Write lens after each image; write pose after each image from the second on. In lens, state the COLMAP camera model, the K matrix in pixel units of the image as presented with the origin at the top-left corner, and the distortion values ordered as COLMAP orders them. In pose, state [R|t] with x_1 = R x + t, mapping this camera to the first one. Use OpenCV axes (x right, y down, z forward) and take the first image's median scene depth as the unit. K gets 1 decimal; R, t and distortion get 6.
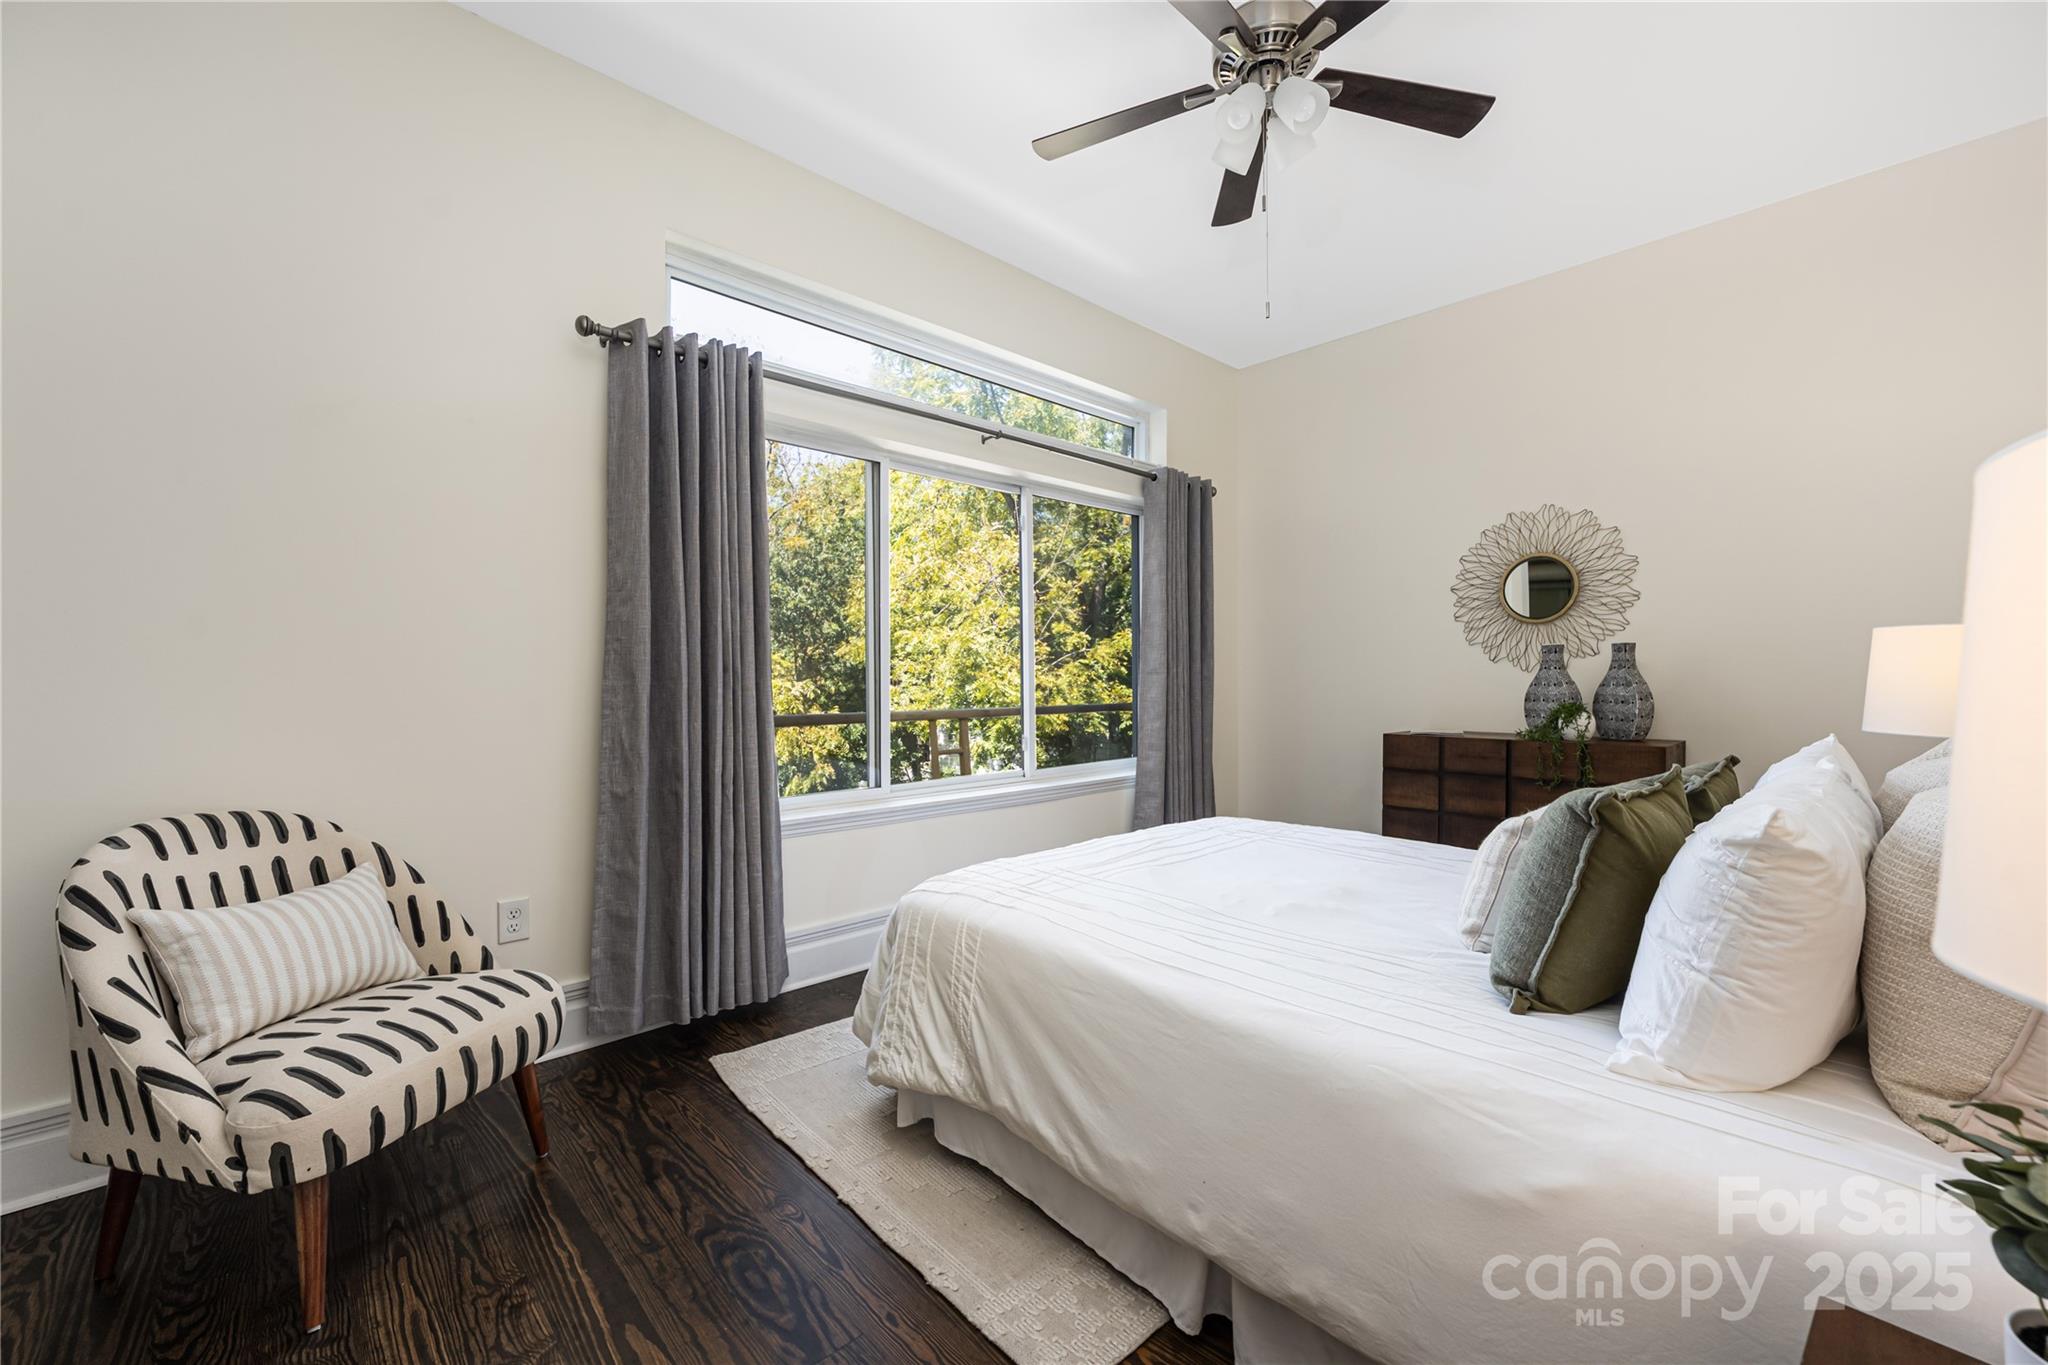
lens RADIAL K [[818.7, 0, 1024.0], [0, 818.7, 682.5], [0, 0, 1]] dist [-0.001371, -0.000354]
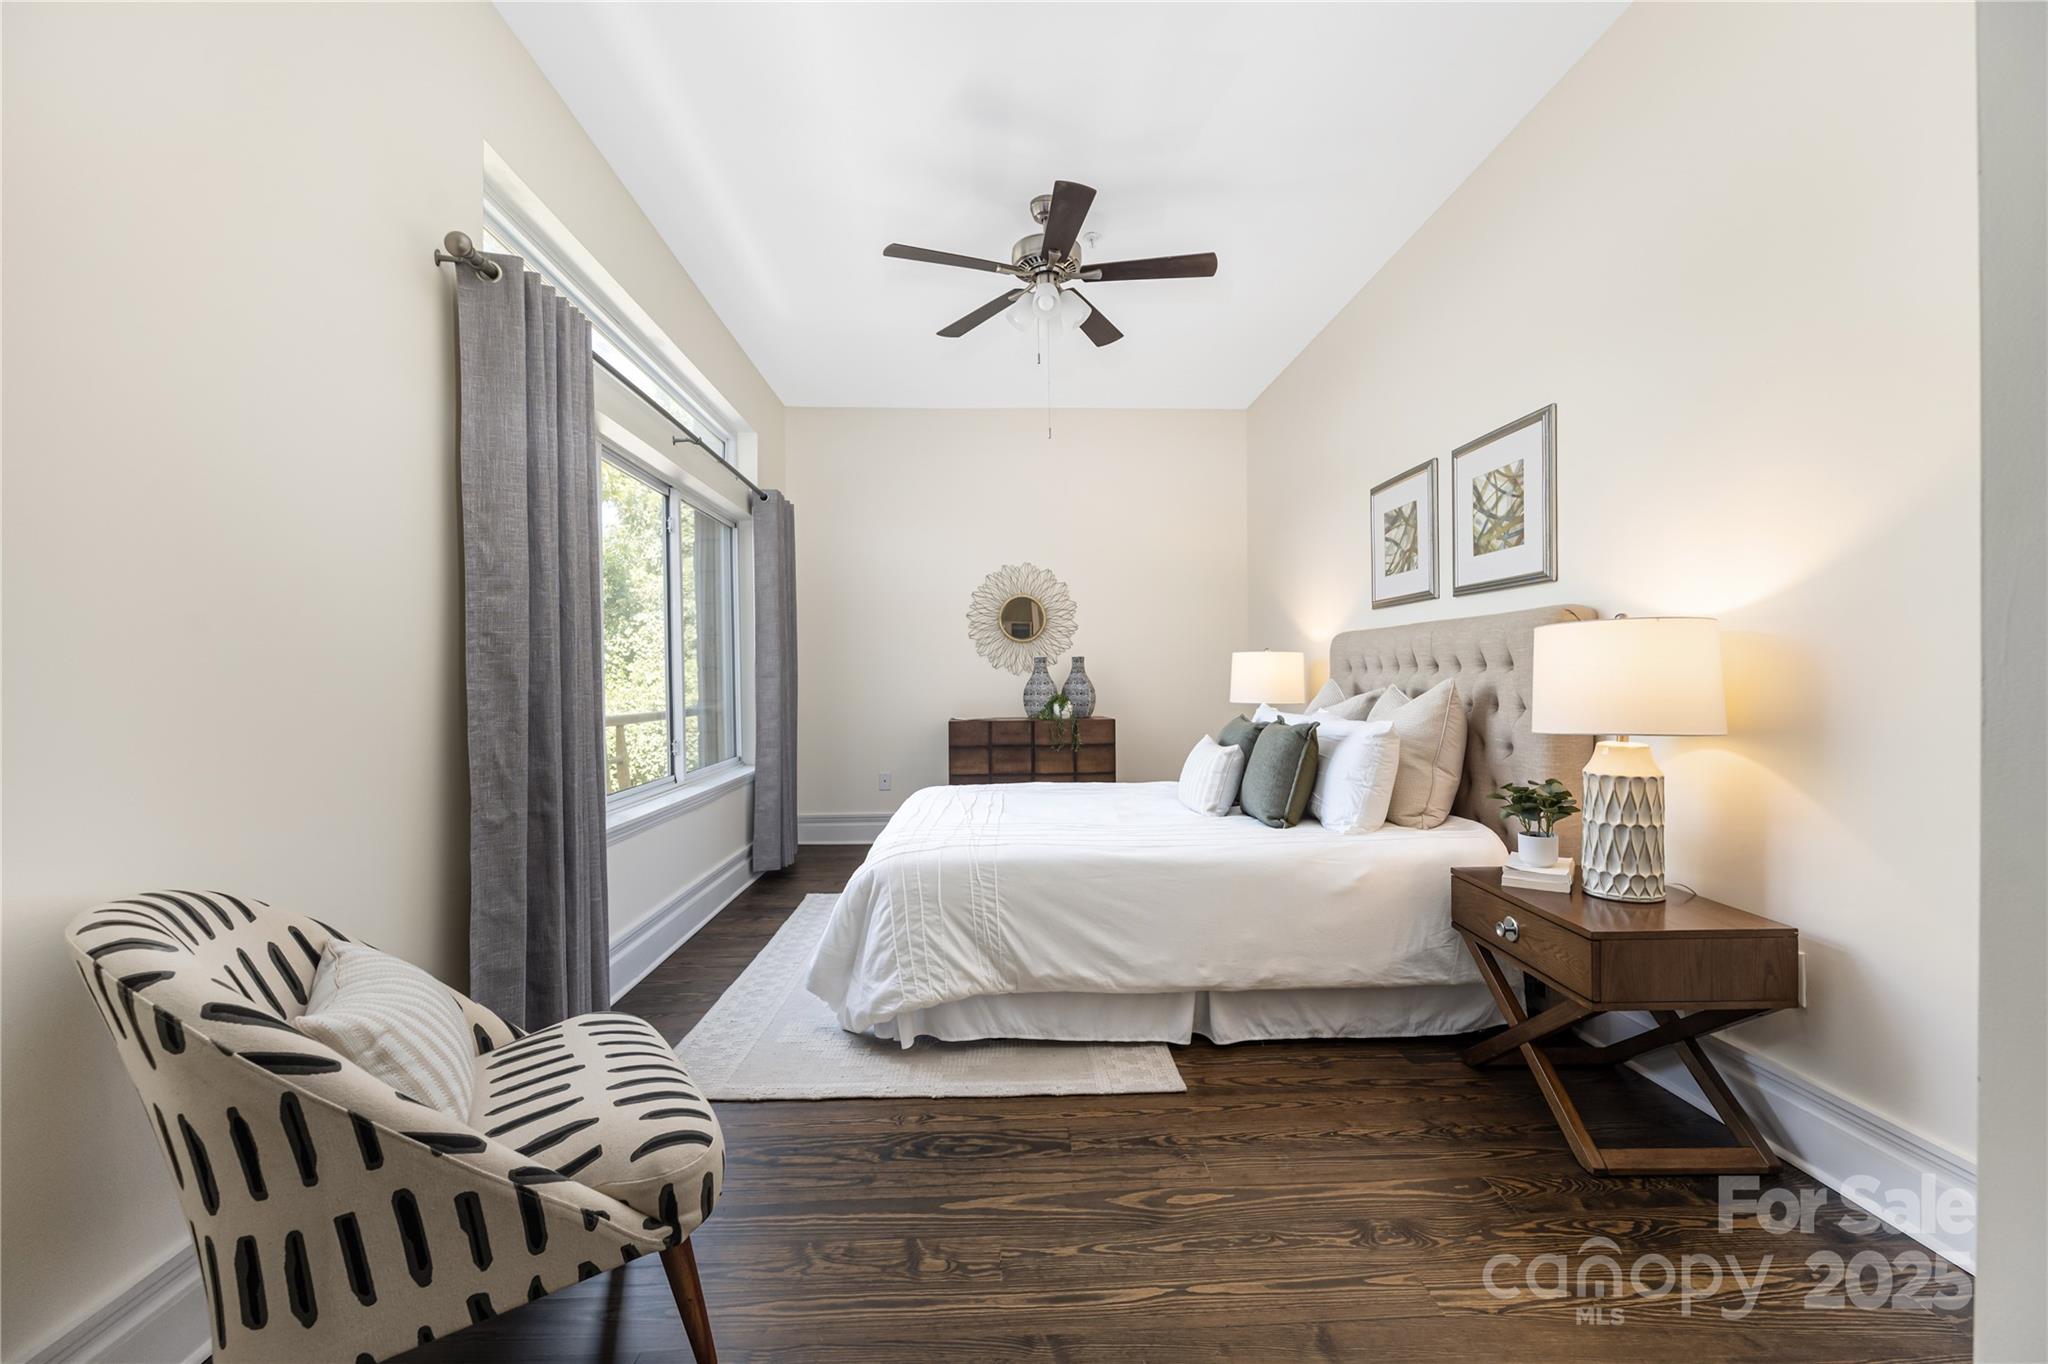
lens RADIAL K [[818.7, 0, 1024.0], [0, 818.7, 682.0], [0, 0, 1]] dist [-0.001371, -0.000354]
pose [[0.648443, -0.007738, 0.761224, -0.772414], [0.015451, 0.999876, -0.002998, 0.006189], [-0.761107, 0.013706, 0.648482, 0.062182]]
